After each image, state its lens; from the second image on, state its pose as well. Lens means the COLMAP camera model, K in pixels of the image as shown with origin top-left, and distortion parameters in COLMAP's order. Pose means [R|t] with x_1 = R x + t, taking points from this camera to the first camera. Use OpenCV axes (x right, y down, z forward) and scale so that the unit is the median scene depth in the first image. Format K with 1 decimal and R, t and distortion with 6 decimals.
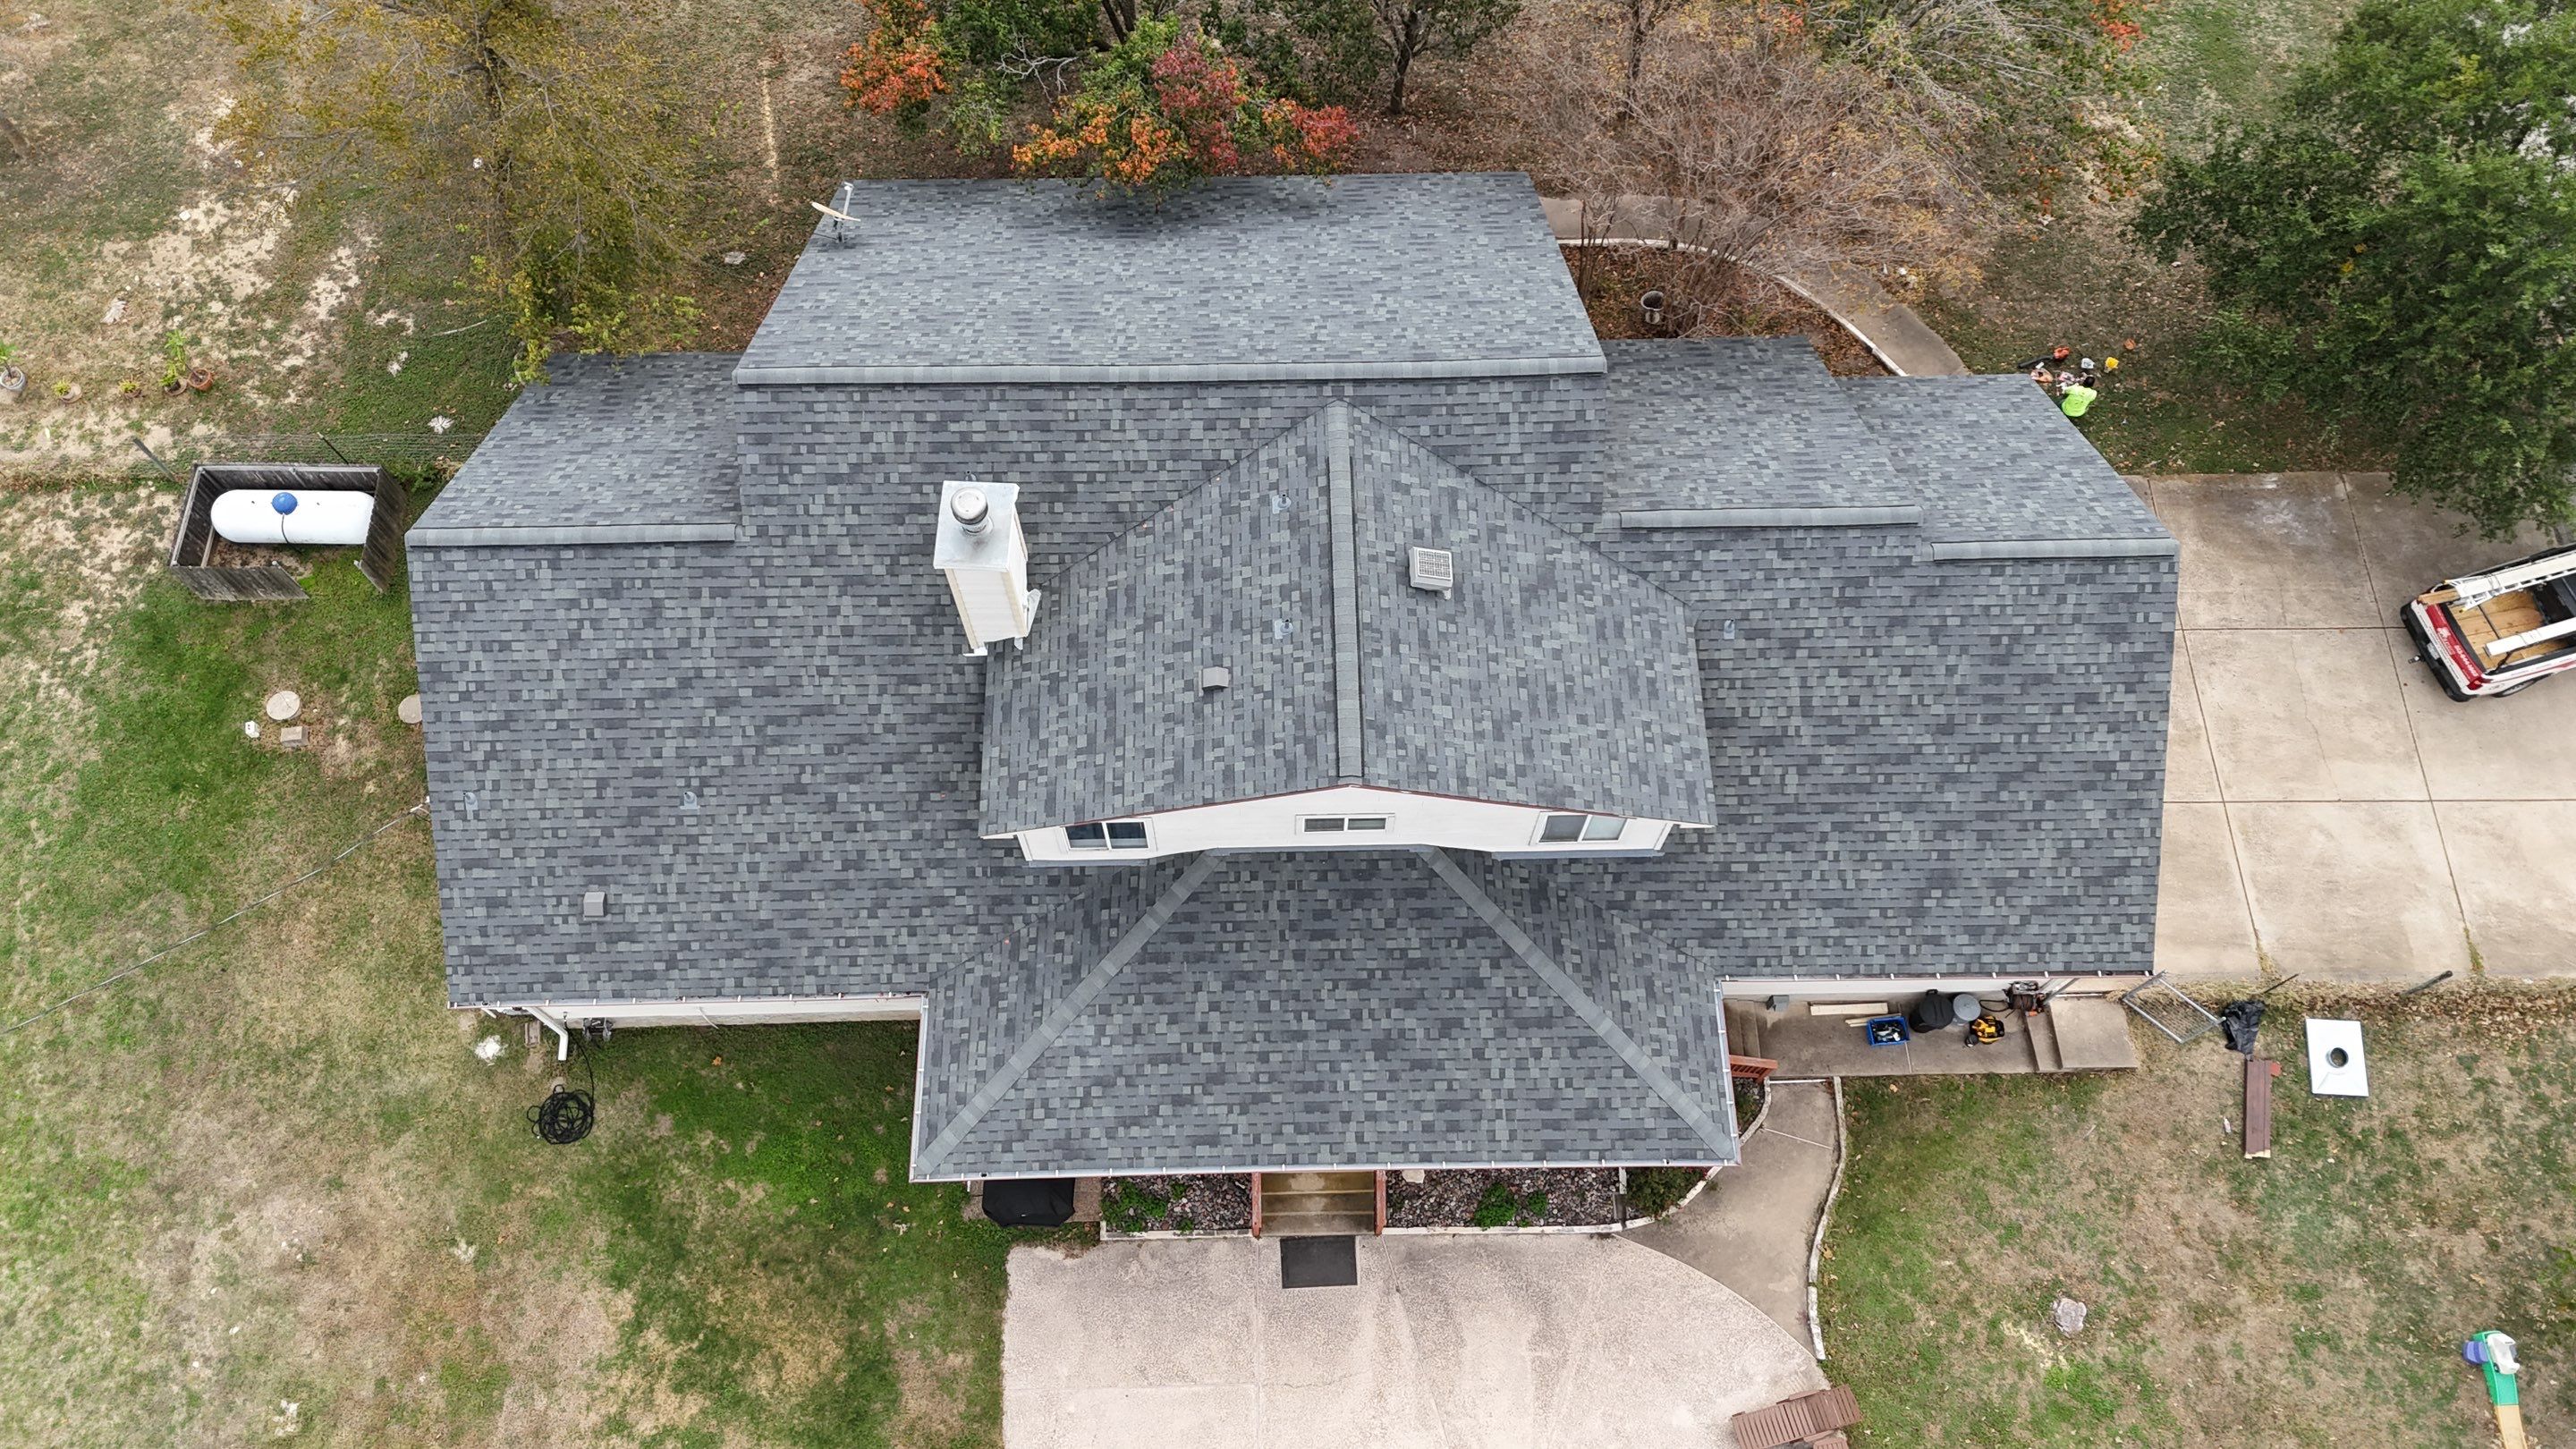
lens RADIAL K [[1802.1, 0, 1288.0], [0, 1802.1, 724.5], [0, 0, 1]] dist [0.065806, -0.064082]
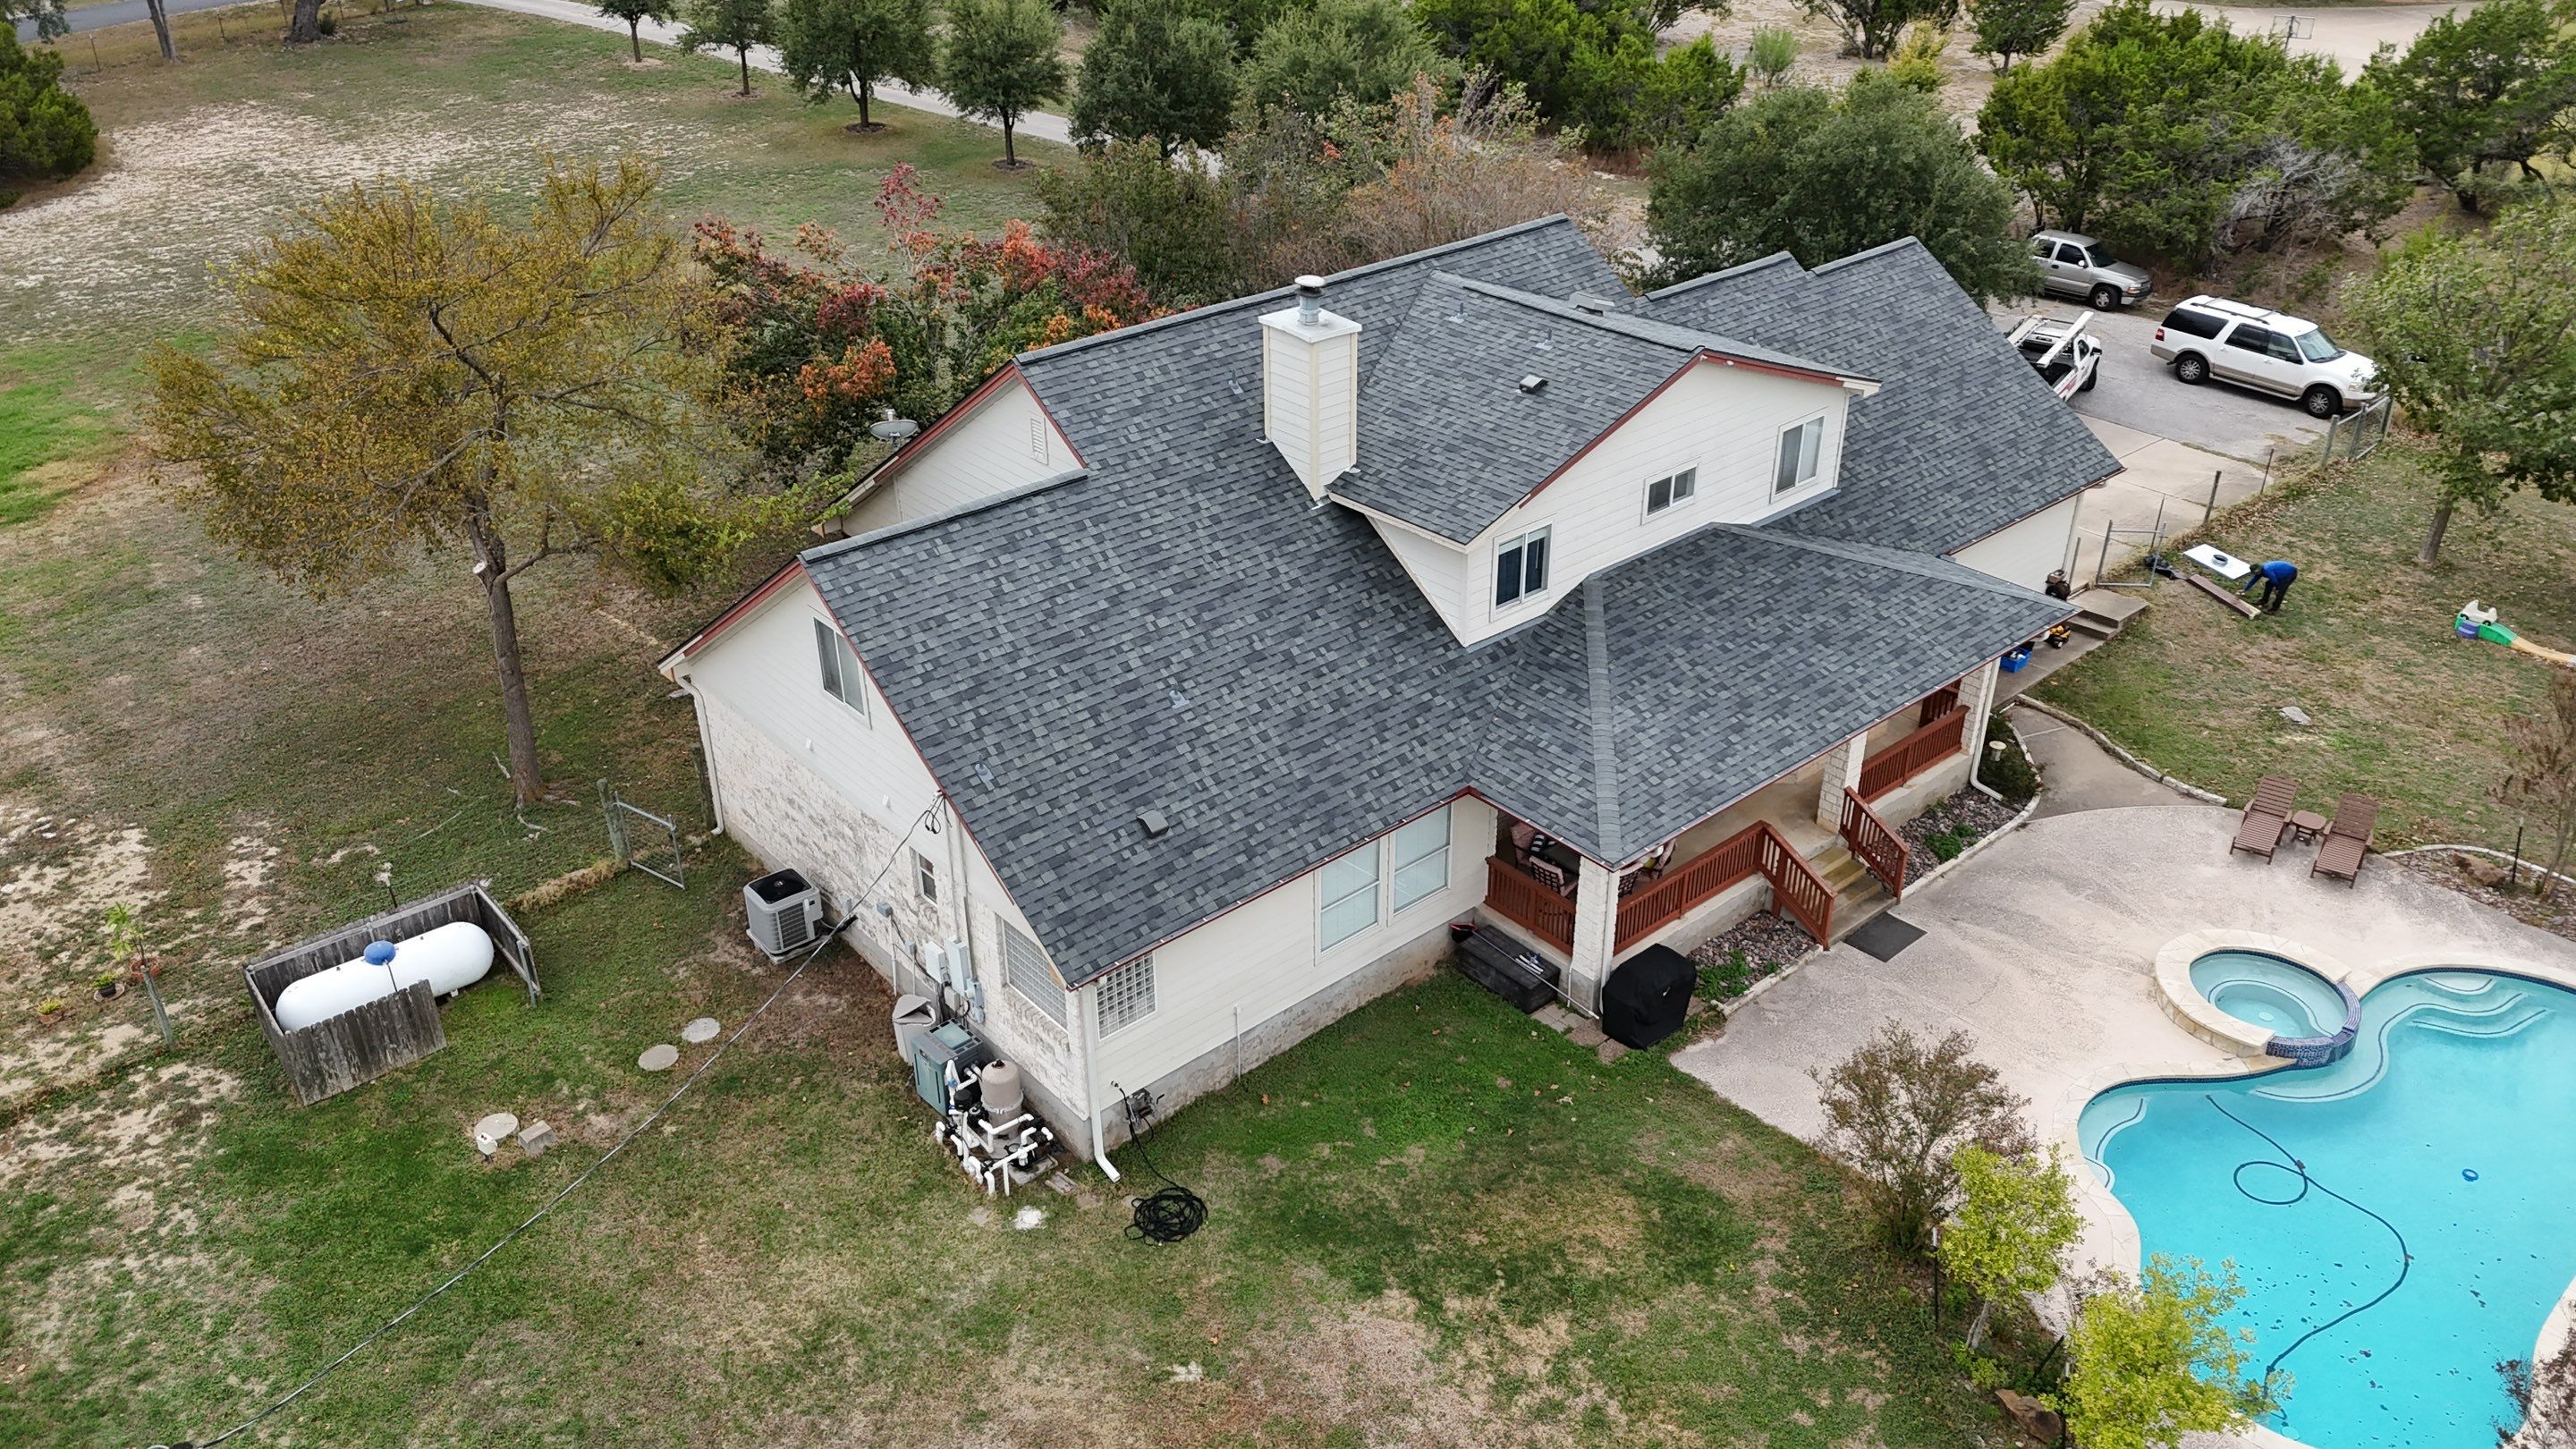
lens RADIAL K [[1802.1, 0, 1288.0], [0, 1802.1, 724.5], [0, 0, 1]] dist [0.065806, -0.064082]
pose [[0.775325, -0.338672, 0.533078, -0.716138], [0.586284, 0.699791, -0.408122, 0.425054], [-0.234824, 0.628963, 0.741123, 0.269468]]
